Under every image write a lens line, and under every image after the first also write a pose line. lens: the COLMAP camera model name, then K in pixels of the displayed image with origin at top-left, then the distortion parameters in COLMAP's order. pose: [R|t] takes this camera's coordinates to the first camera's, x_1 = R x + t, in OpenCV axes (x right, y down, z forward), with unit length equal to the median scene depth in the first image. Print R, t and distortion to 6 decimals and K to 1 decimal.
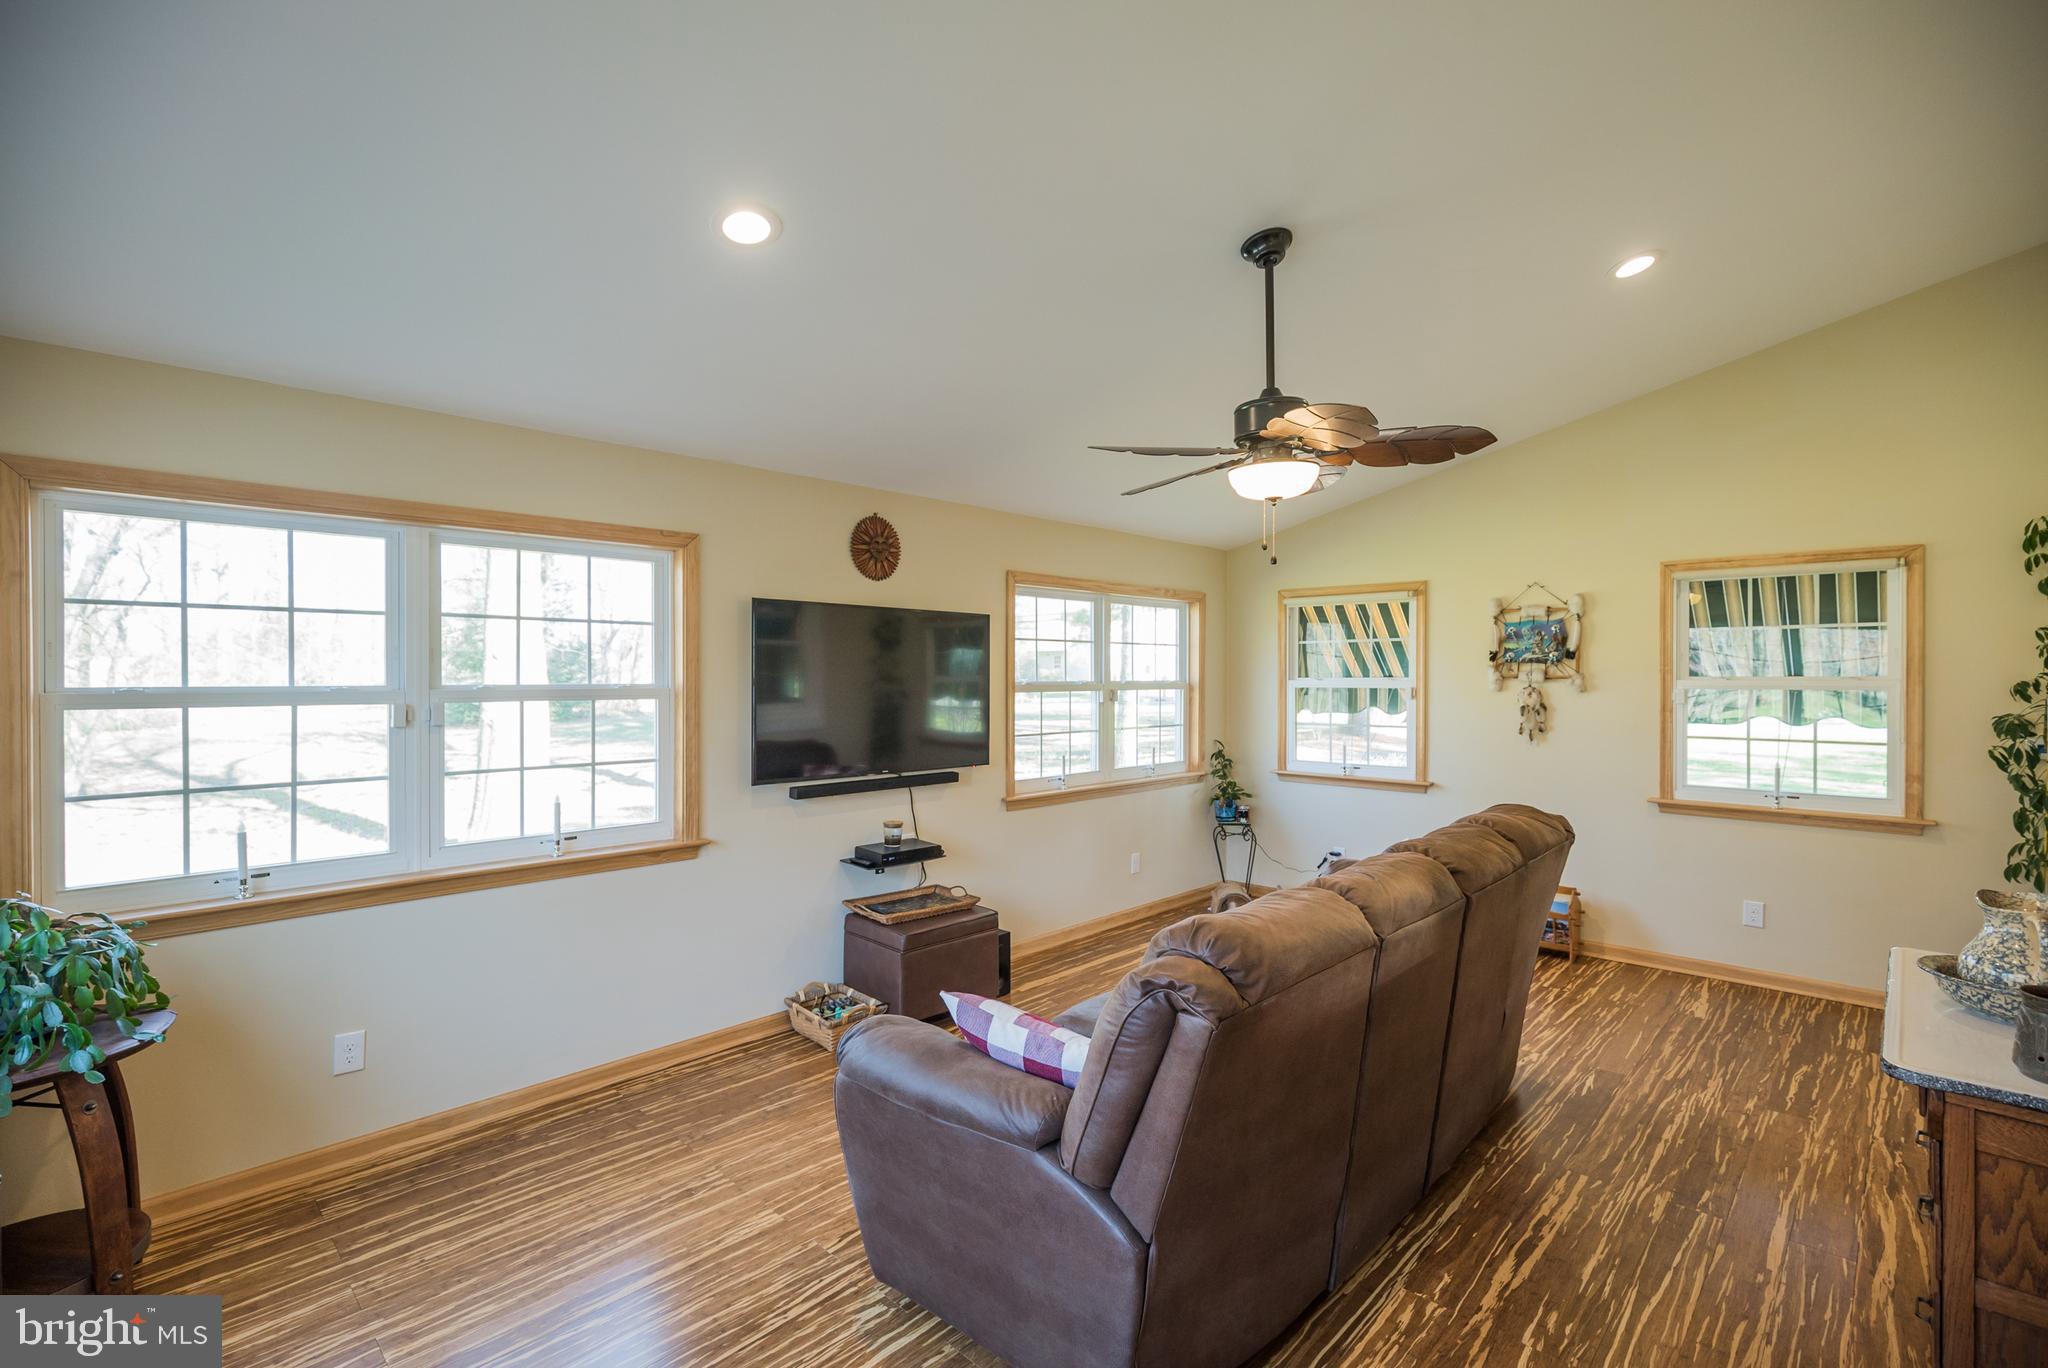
lens RADIAL K [[922.1, 0, 1028.3], [0, 922.1, 684.2], [0, 0, 1]] dist [-0.001239, -0.000412]
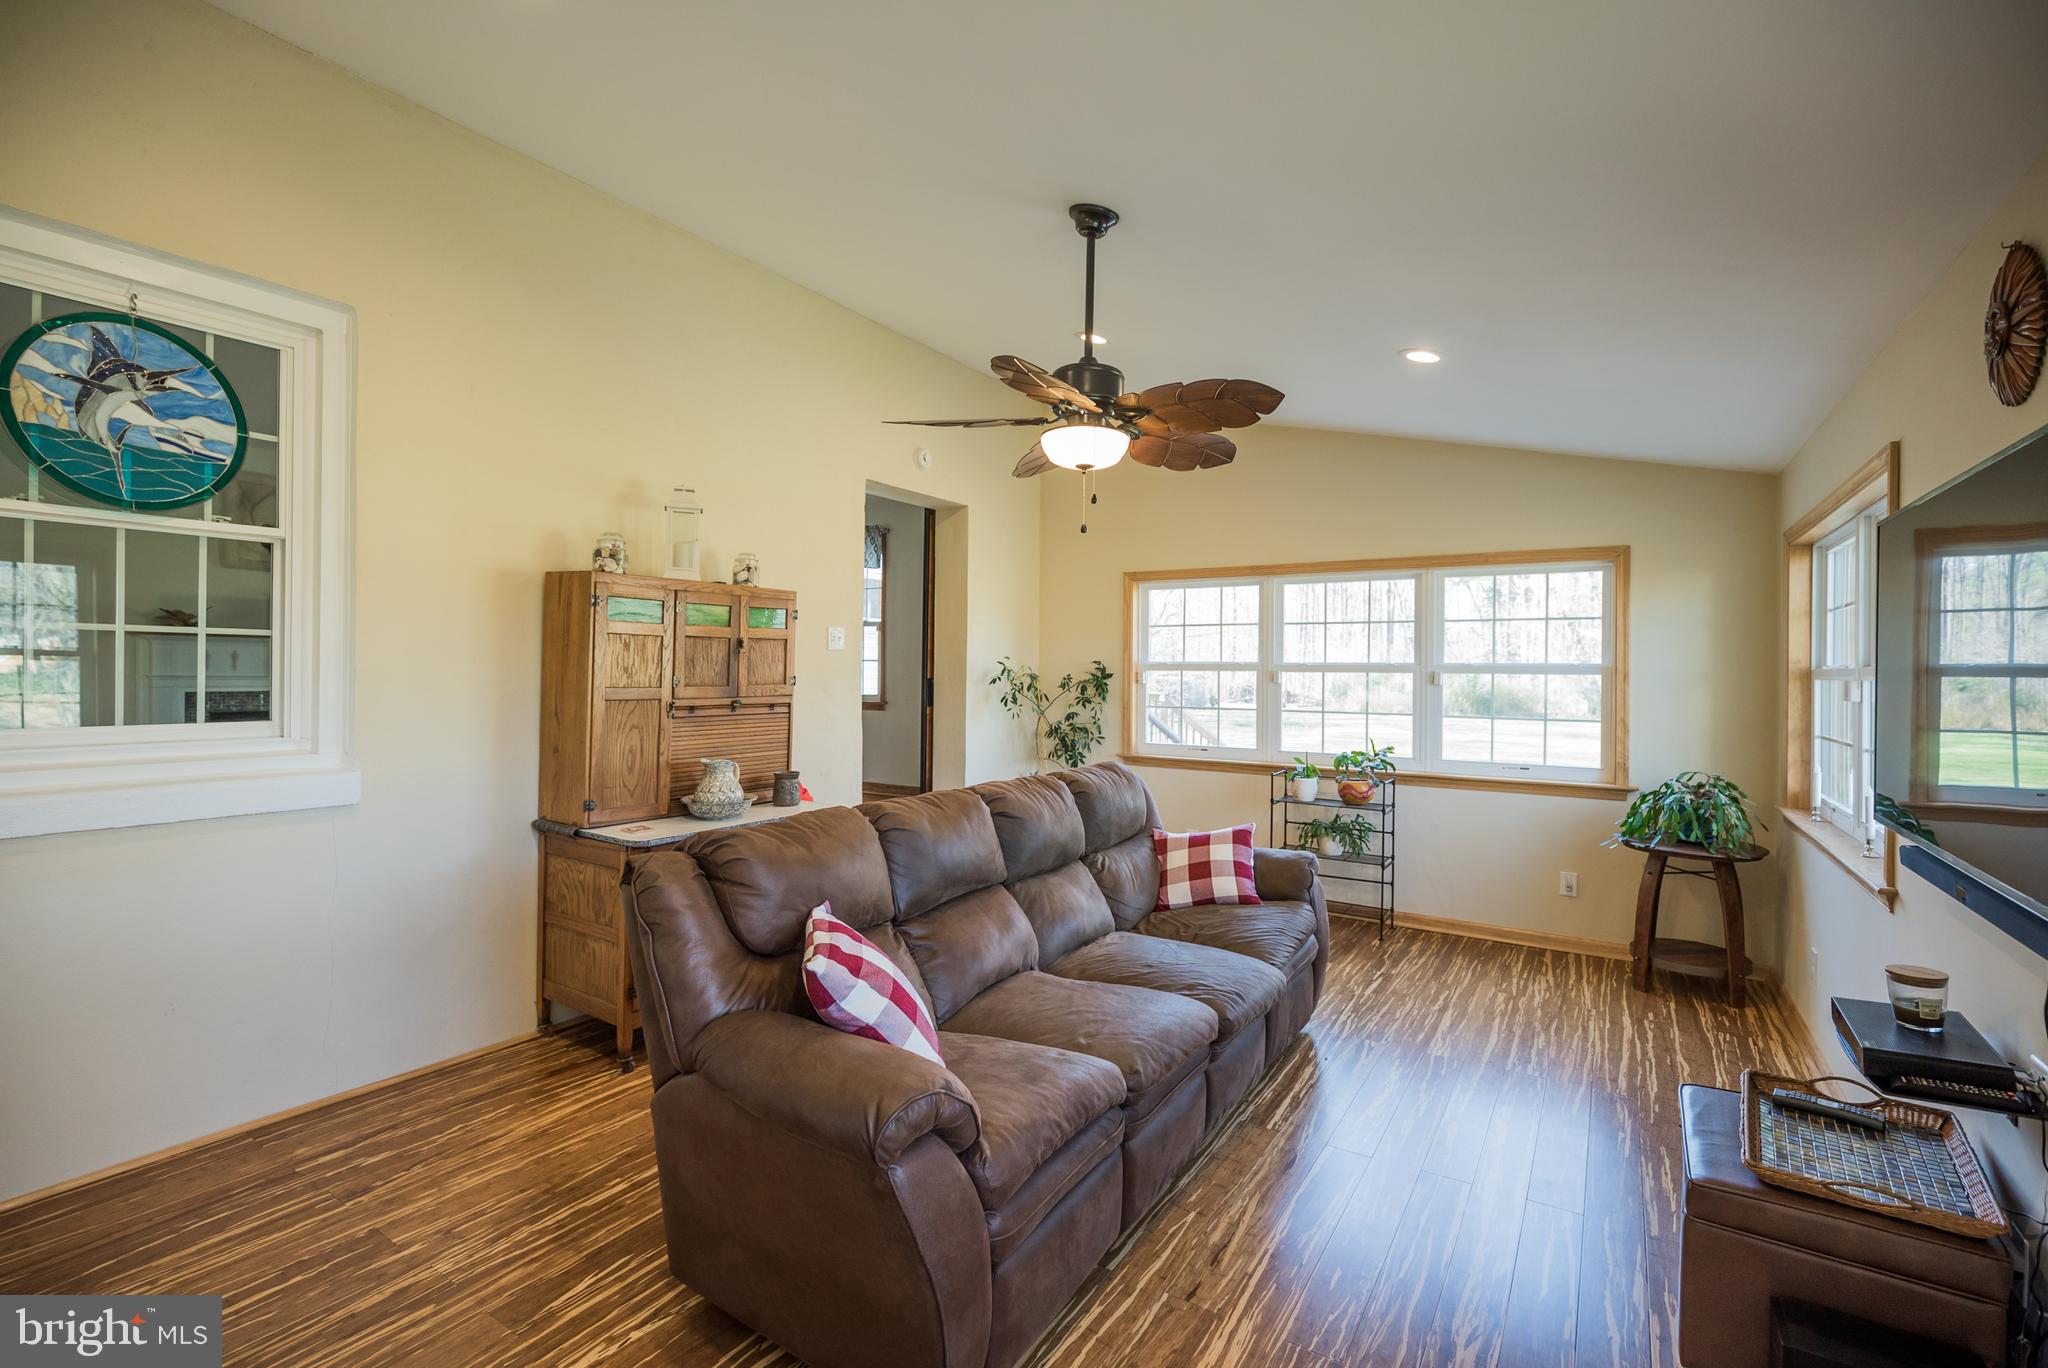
lens RADIAL K [[922.1, 0, 1022.5], [0, 922.1, 676.6], [0, 0, 1]] dist [-0.001239, -0.000412]
pose [[-0.981172, -0.010503, -0.192850, 0.562892], [-0.012202, 0.999896, 0.007623, 0.020703], [0.192750, 0.009833, -0.981199, 2.111339]]
